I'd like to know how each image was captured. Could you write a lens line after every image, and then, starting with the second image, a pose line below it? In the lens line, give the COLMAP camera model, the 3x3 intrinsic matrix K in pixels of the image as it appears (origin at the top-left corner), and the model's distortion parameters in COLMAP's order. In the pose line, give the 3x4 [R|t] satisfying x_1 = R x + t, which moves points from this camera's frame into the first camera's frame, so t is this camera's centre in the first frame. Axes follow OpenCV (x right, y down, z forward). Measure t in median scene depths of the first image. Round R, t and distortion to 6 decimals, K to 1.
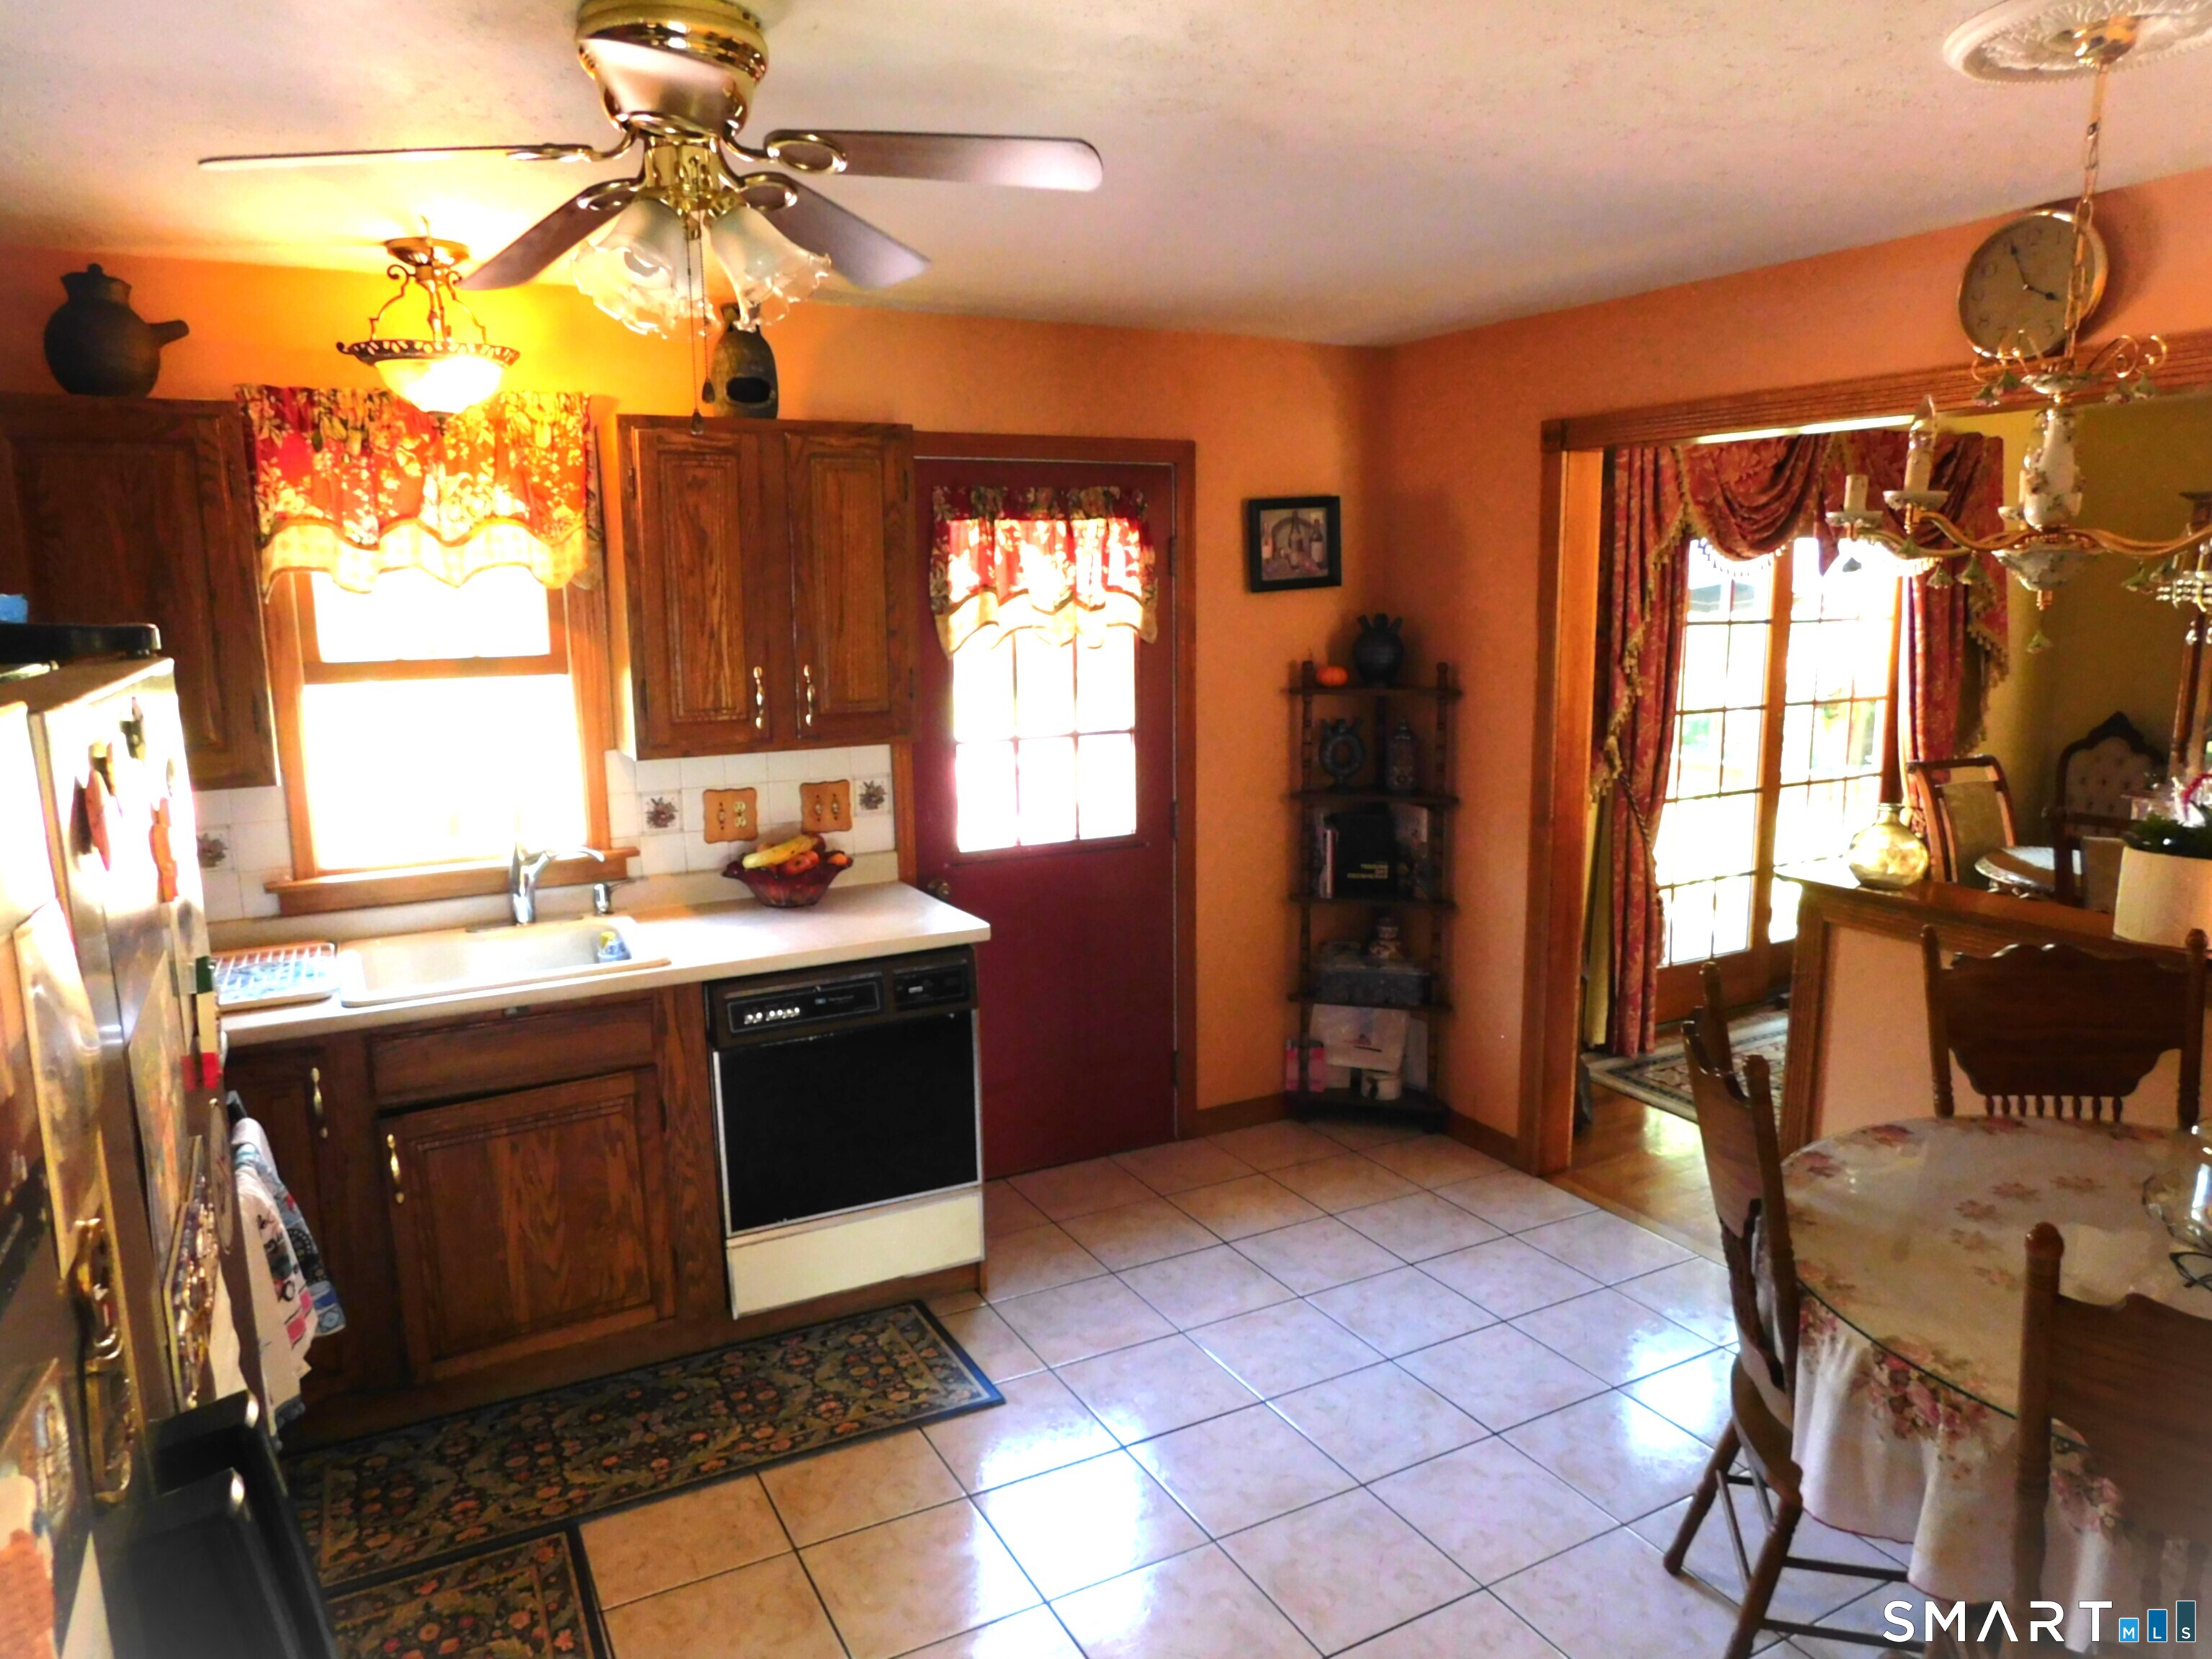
lens RADIAL K [[1458.5, 0, 1106.0], [0, 1458.5, 829.5], [0, 0, 1]] dist [-0.074194, 0.056917]
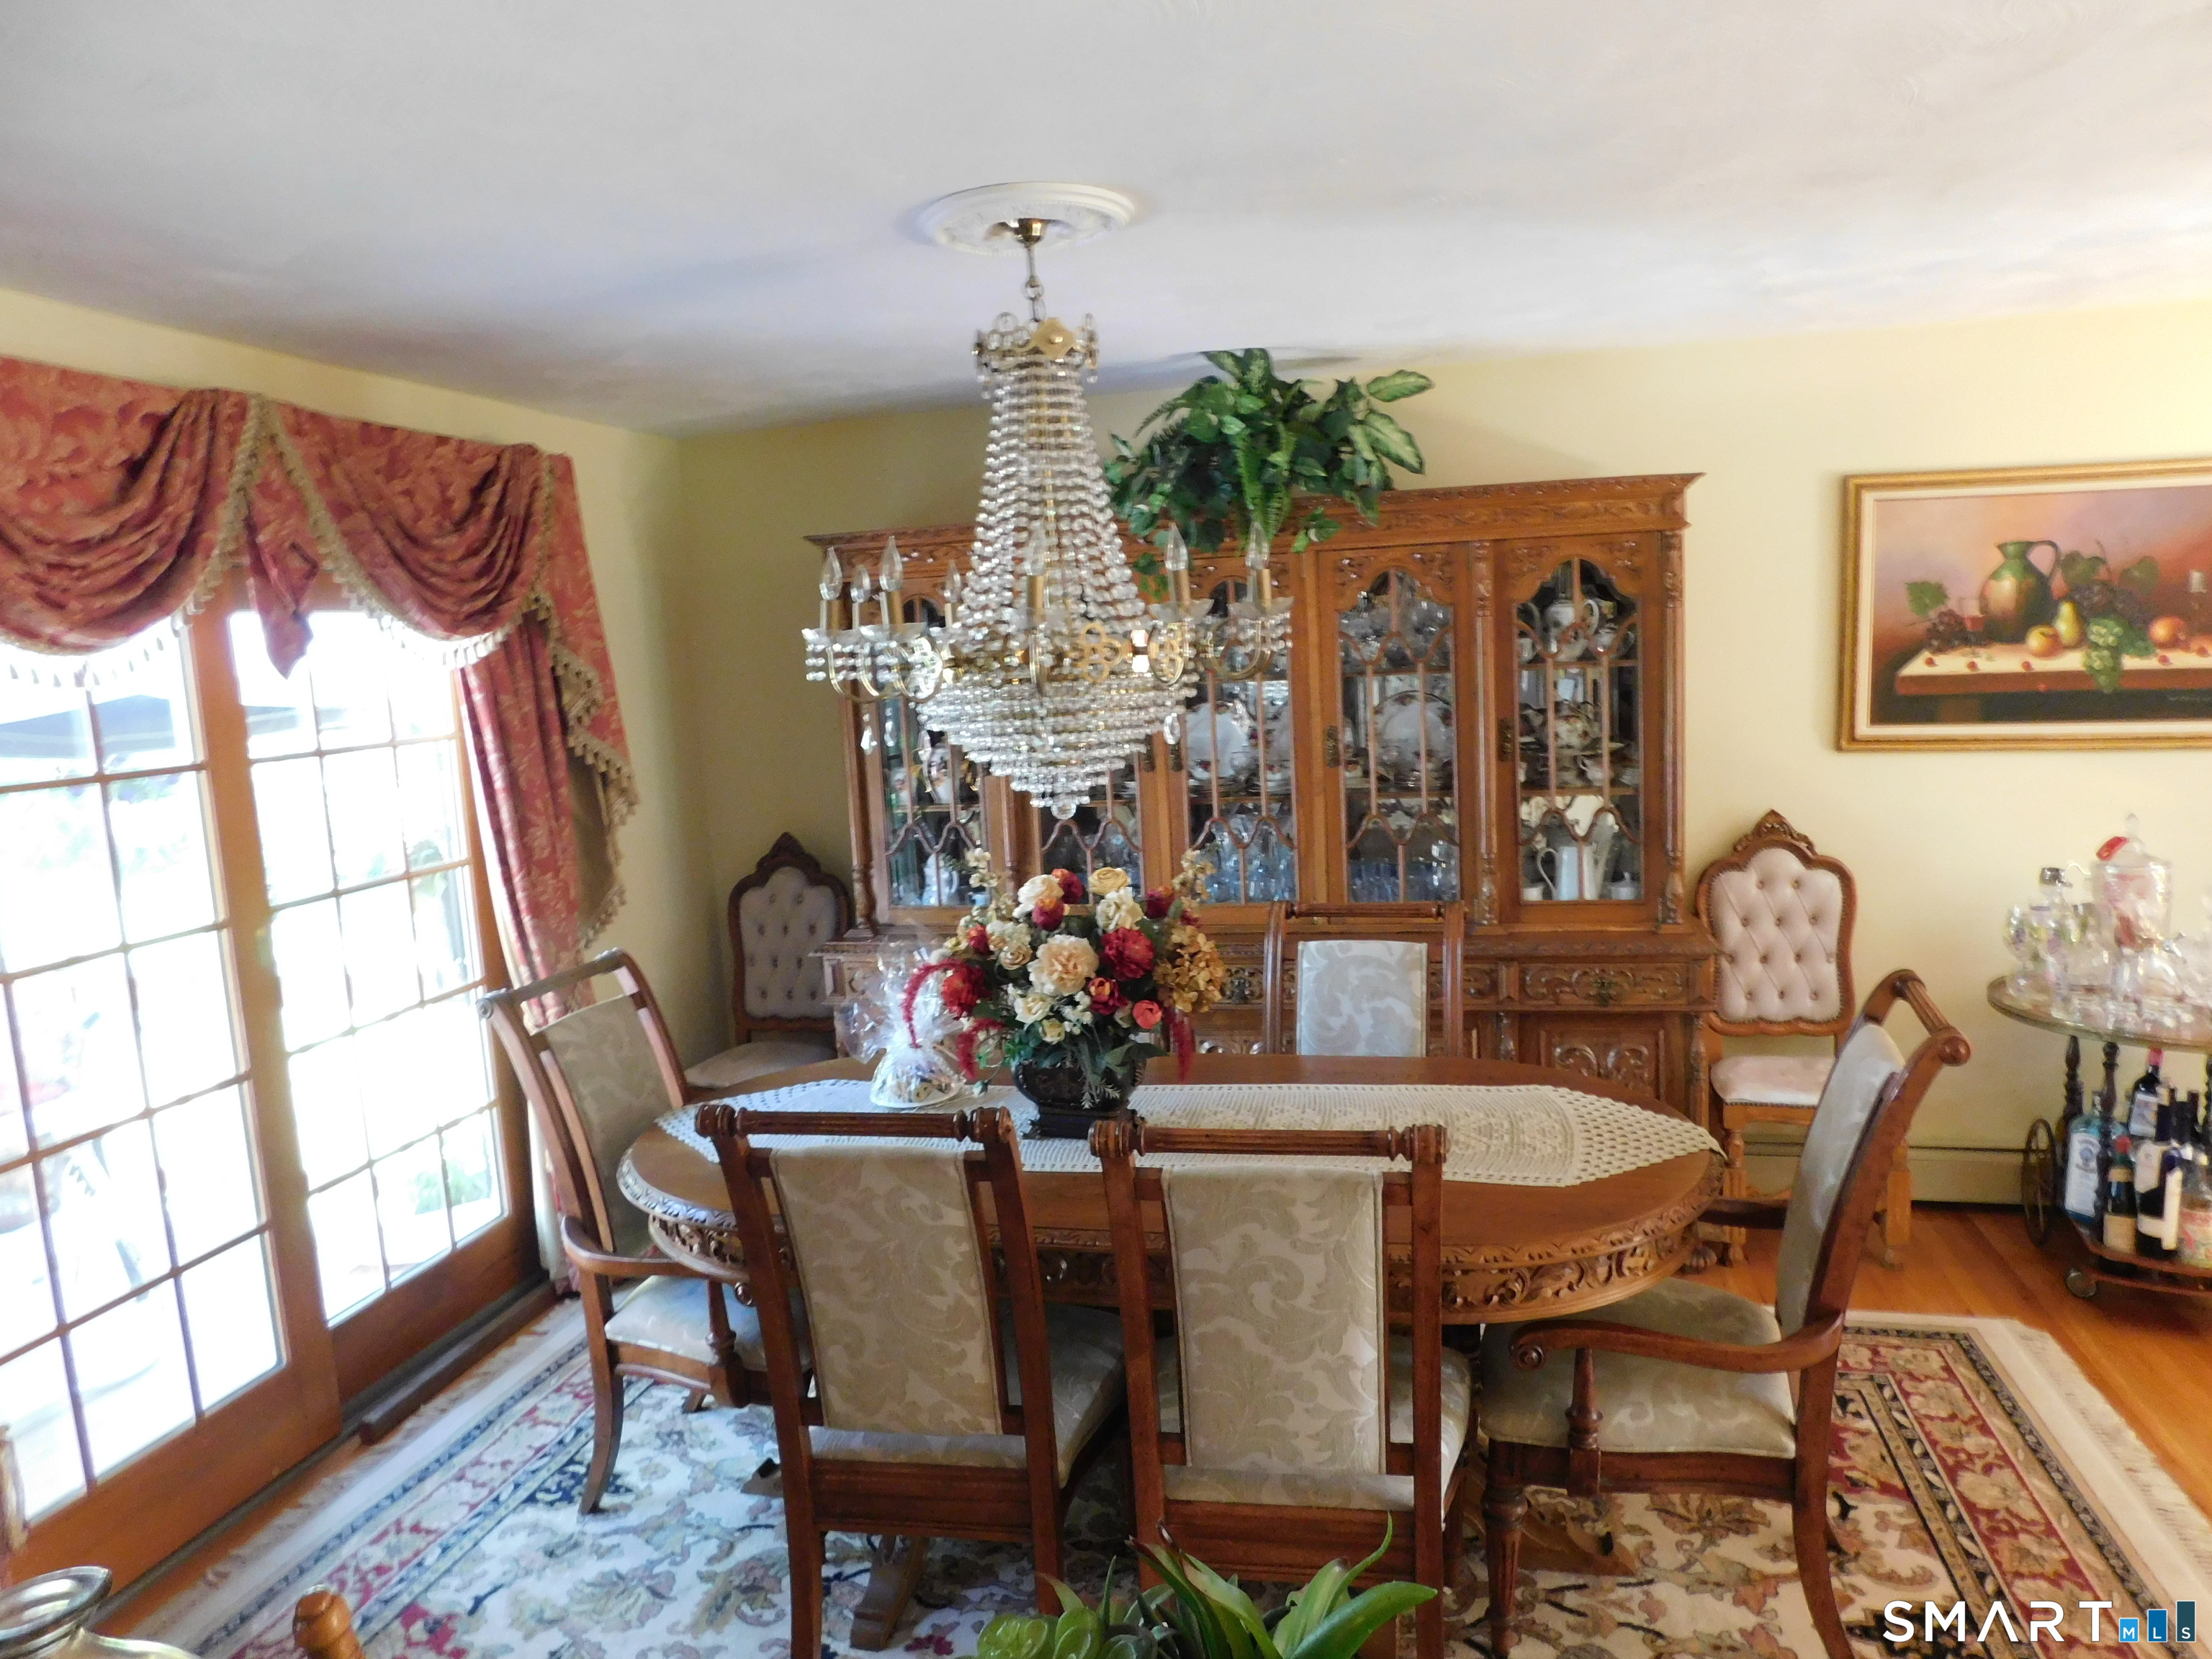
lens RADIAL K [[1458.5, 0, 1106.0], [0, 1458.5, 829.5], [0, 0, 1]] dist [-0.074194, 0.056917]
pose [[0.666777, -0.124295, 0.734819, 0.281548], [0.178004, 0.984017, 0.004926, -0.061977], [-0.723687, 0.127516, 0.678245, 0.386520]]
